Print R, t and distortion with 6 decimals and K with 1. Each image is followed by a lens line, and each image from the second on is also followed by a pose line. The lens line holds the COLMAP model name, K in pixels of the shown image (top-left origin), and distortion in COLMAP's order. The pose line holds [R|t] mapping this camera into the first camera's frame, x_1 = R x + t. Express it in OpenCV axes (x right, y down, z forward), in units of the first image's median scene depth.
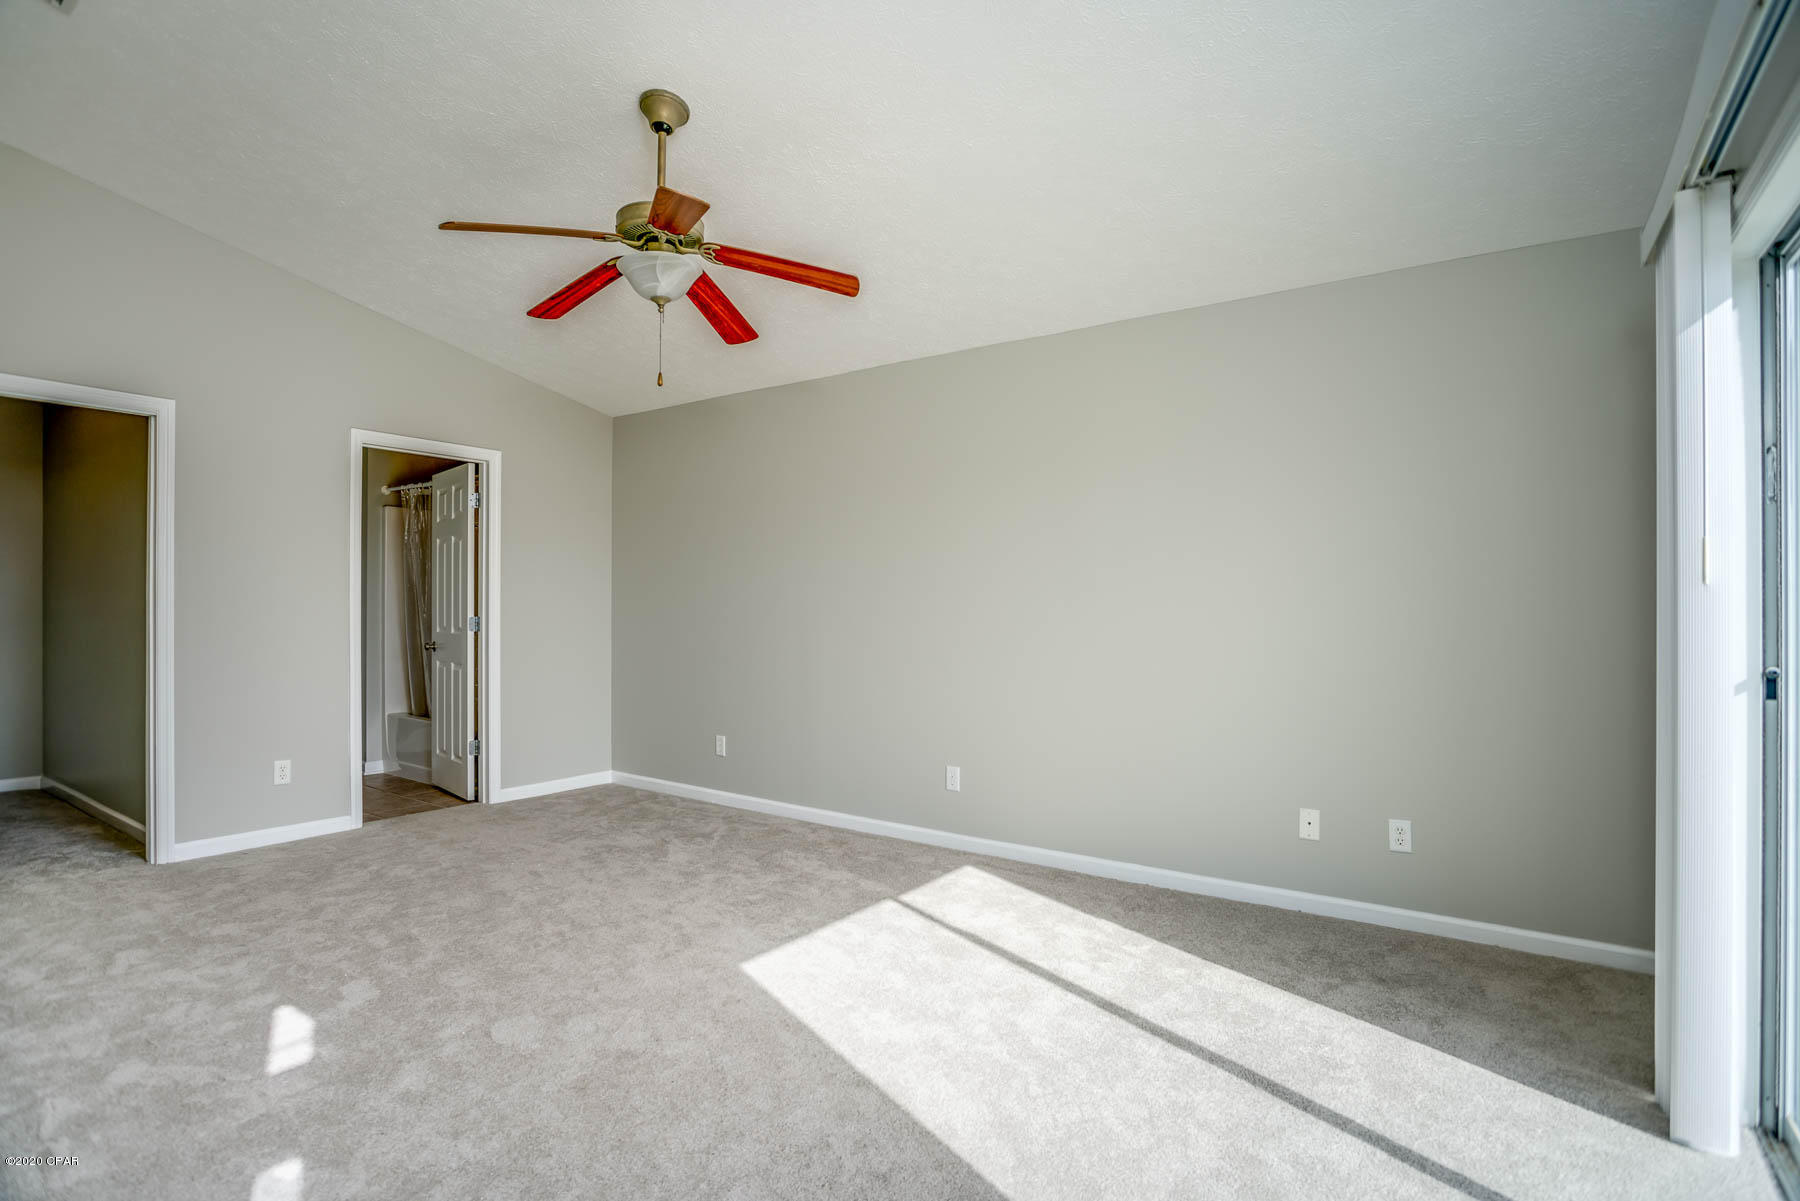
lens RADIAL K [[869.3, 0, 895.8], [0, 869.3, 608.0], [0, 0, 1]] dist [-0.037341, 0.007314]
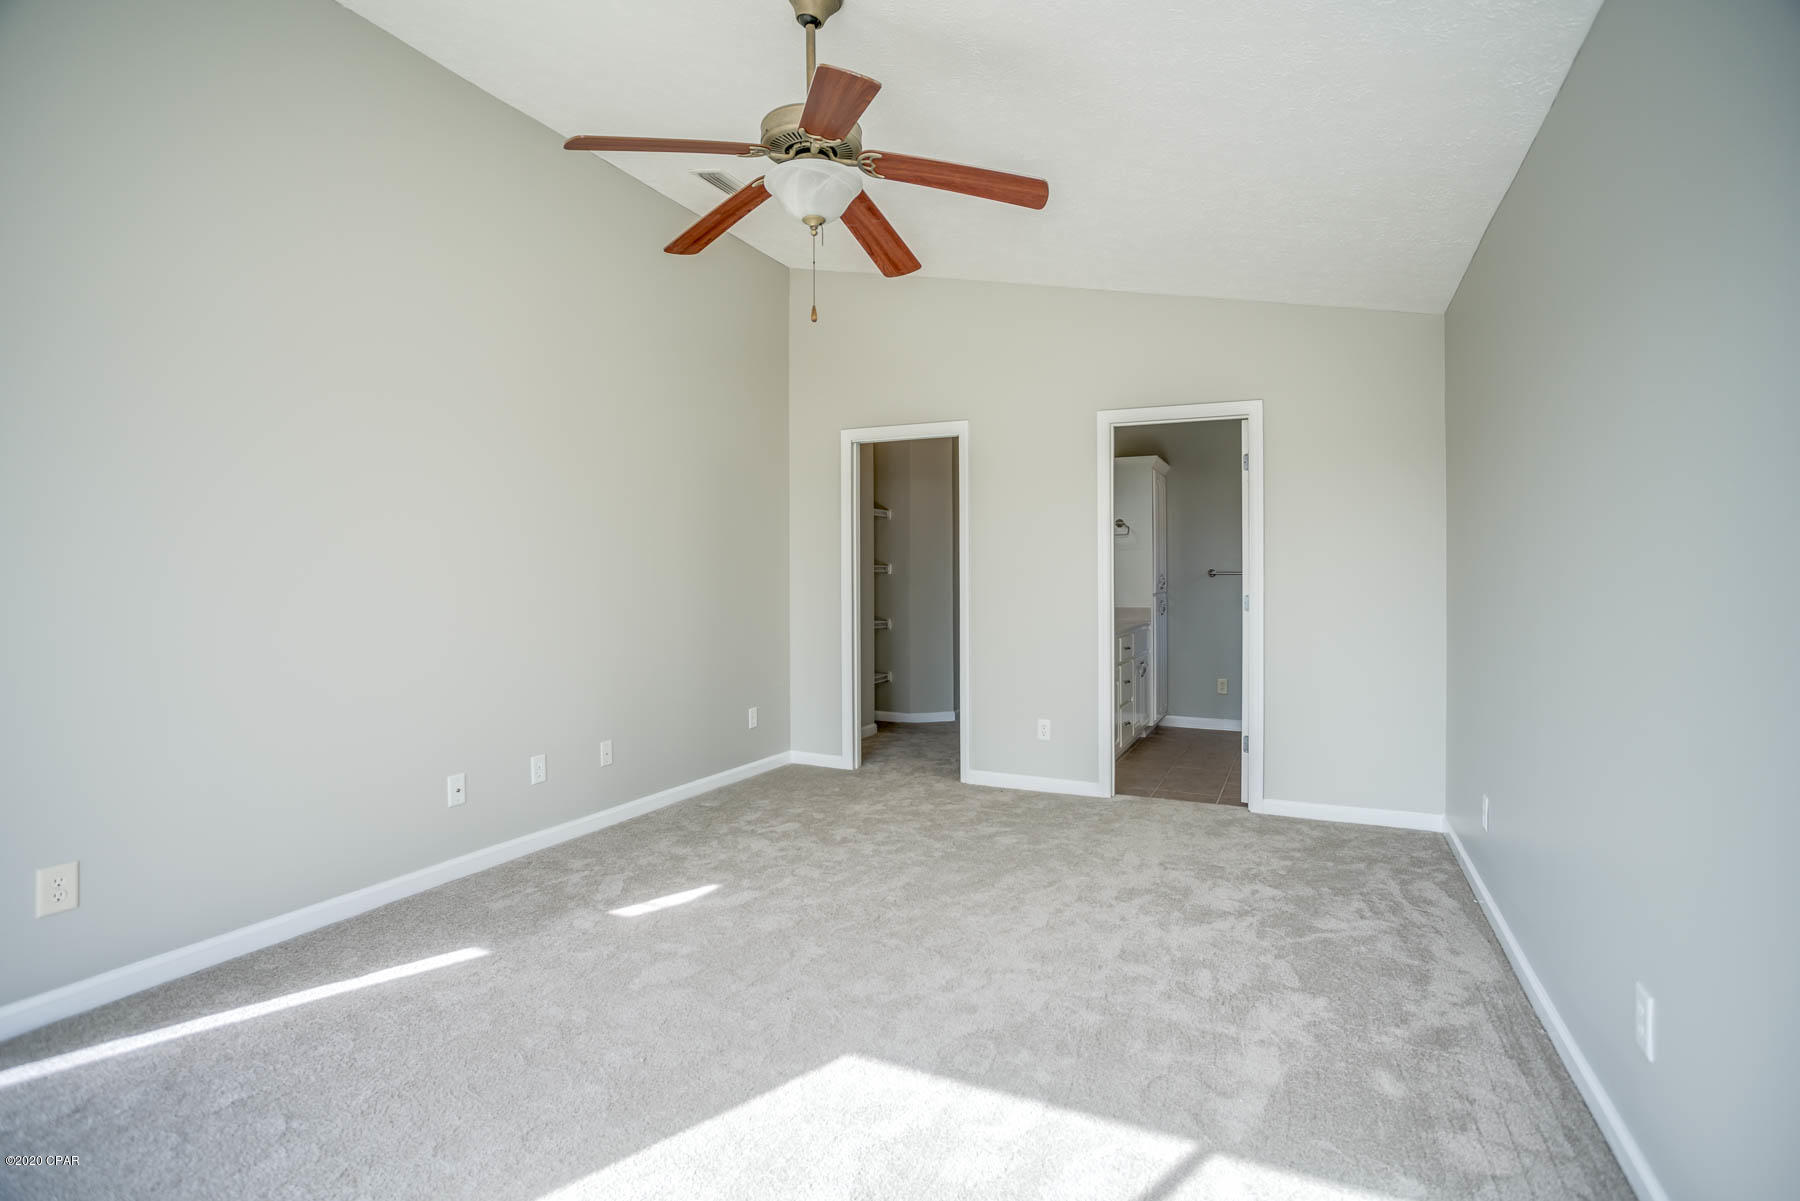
lens RADIAL K [[869.3, 0, 894.9], [0, 869.3, 592.1], [0, 0, 1]] dist [-0.037341, 0.007314]
pose [[0.159311, 0.004553, -0.987218, 0.418988], [0.008633, 0.999945, 0.006005, 0.000077], [0.987191, -0.009479, 0.159263, 0.665350]]
